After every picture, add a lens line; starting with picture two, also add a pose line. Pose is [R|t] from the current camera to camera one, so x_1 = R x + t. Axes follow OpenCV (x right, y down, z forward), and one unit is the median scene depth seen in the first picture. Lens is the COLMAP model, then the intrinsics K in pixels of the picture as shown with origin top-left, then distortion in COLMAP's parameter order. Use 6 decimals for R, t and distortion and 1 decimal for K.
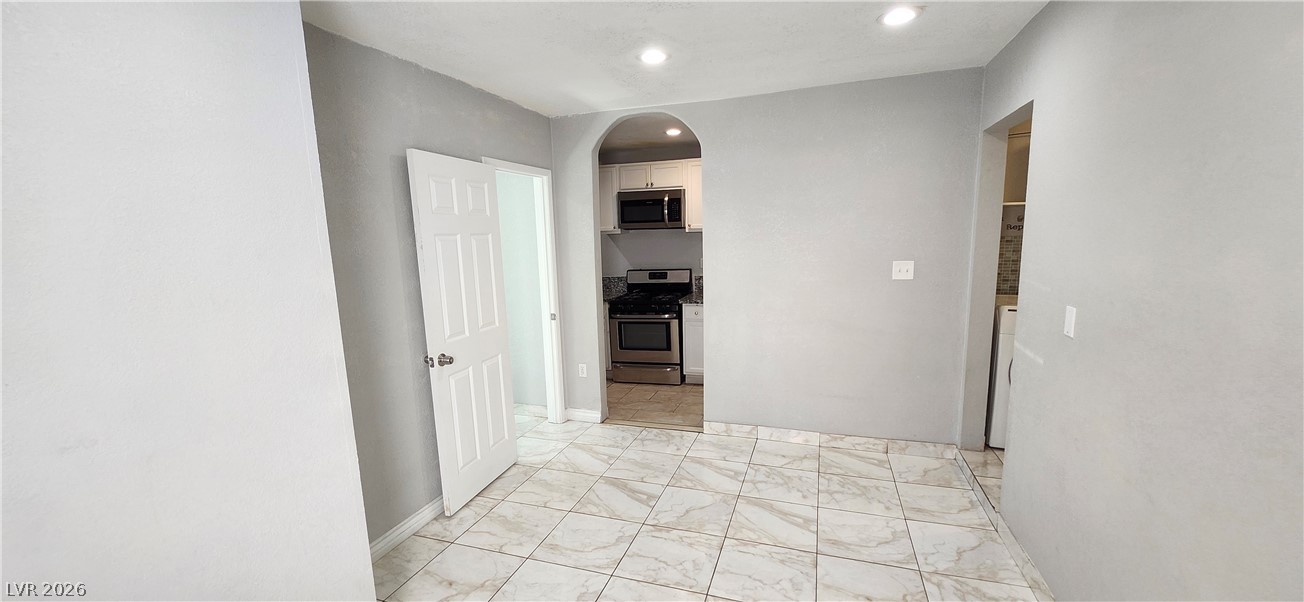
lens RADIAL K [[513.1, 0, 646.7], [0, 513.1, 316.5], [0, 0, 1]] dist [-0.000308, -0.000346]
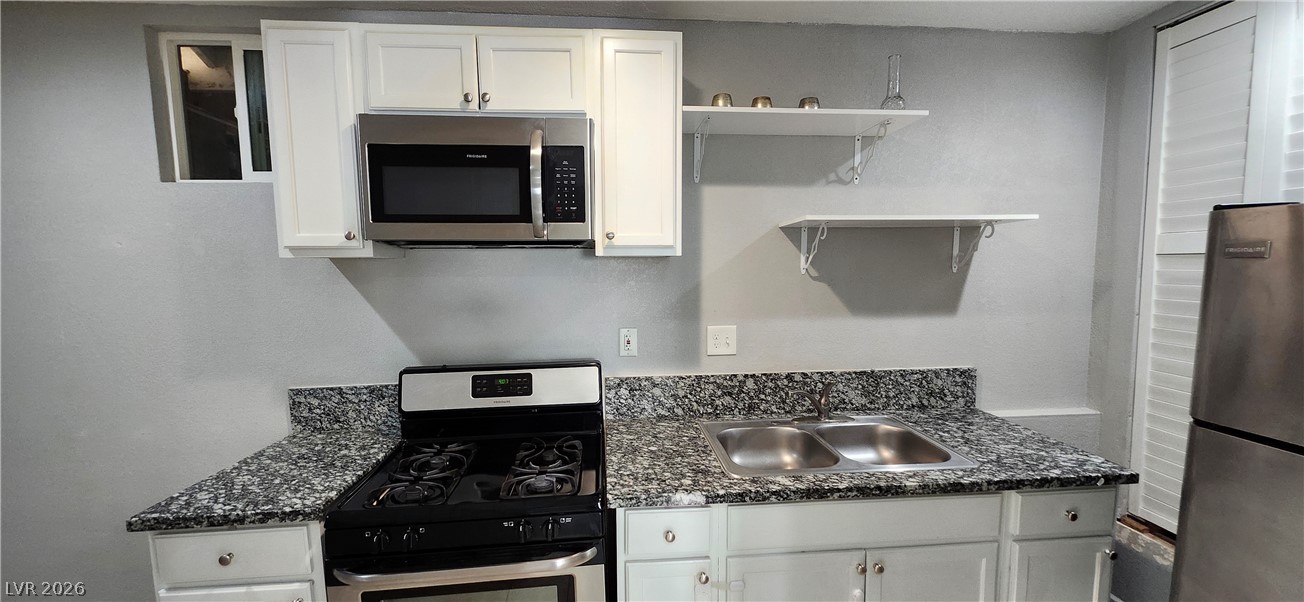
lens RADIAL K [[513.1, 0, 646.7], [0, 513.1, 316.5], [0, 0, 1]] dist [-0.000308, -0.000346]
pose [[0.919290, -0.020702, 0.393036, -0.022642], [0.046515, 0.997332, -0.056265, -0.105504], [-0.390823, 0.070005, 0.917800, 0.682181]]
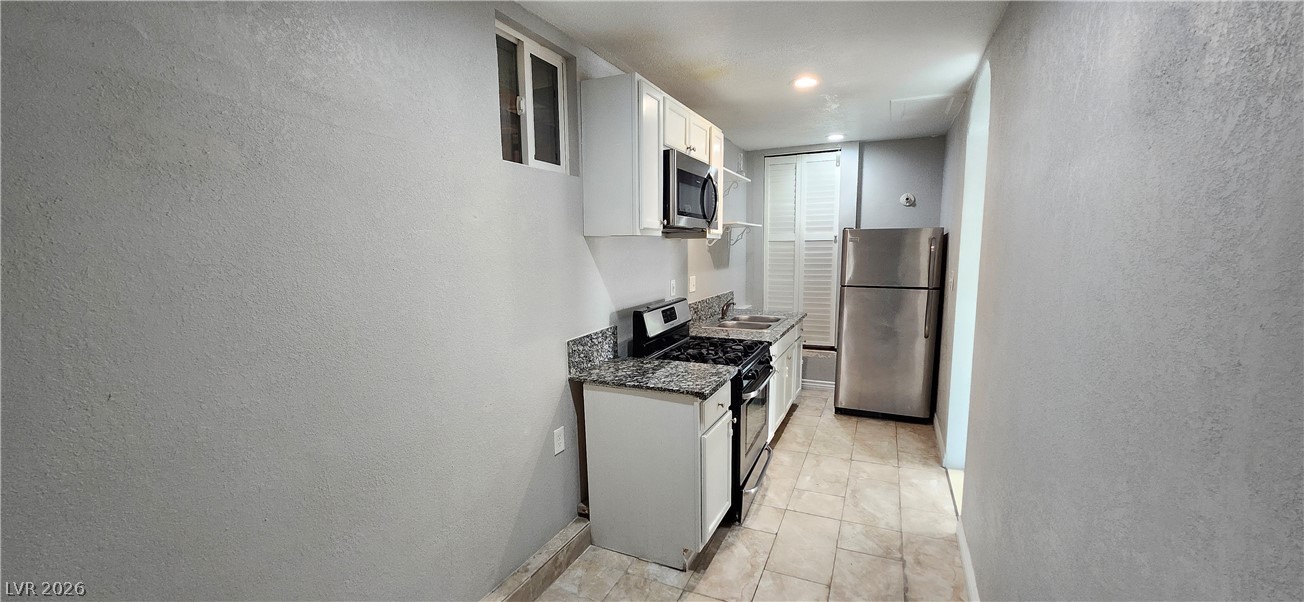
lens RADIAL K [[513.1, 0, 646.7], [0, 513.1, 316.5], [0, 0, 1]] dist [-0.000308, -0.000346]
pose [[0.115940, -0.108463, 0.987316, -0.553733], [0.162373, 0.982717, 0.088890, -0.136929], [-0.979894, 0.150007, 0.131547, 0.992680]]
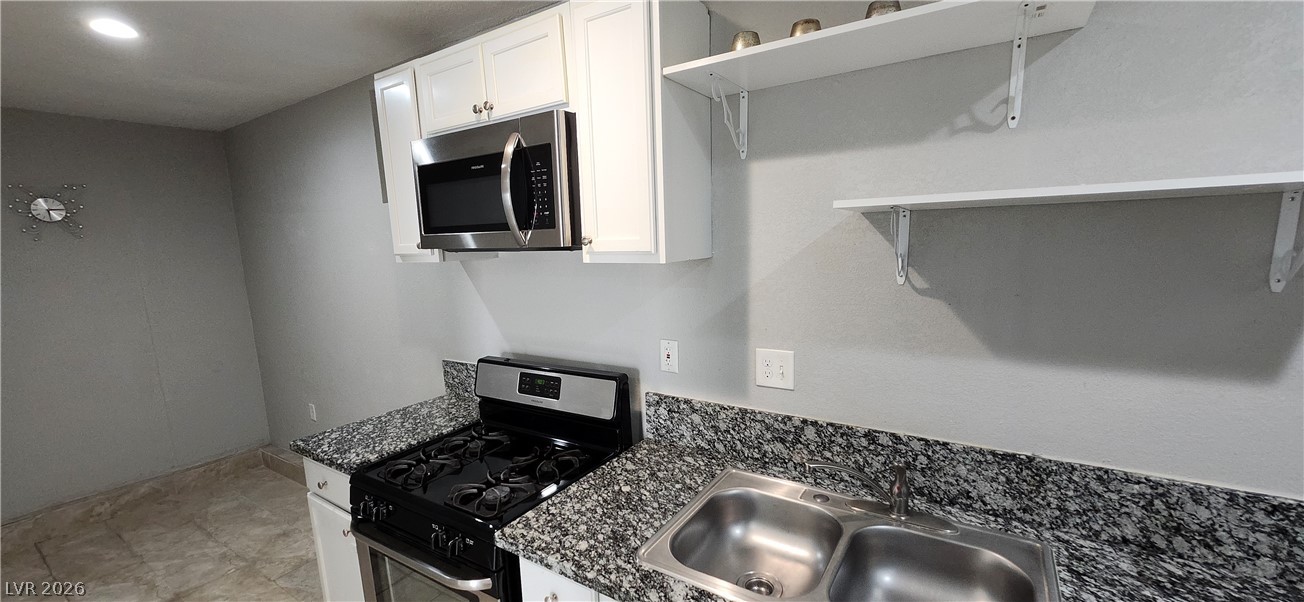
lens RADIAL K [[513.1, 0, 646.7], [0, 513.1, 316.5], [0, 0, 1]] dist [-0.000308, -0.000346]
pose [[0.964819, 0.032329, -0.260921, 0.186949], [-0.029703, 0.999461, 0.014001, -0.138153], [0.261233, -0.005758, 0.965259, 0.718324]]
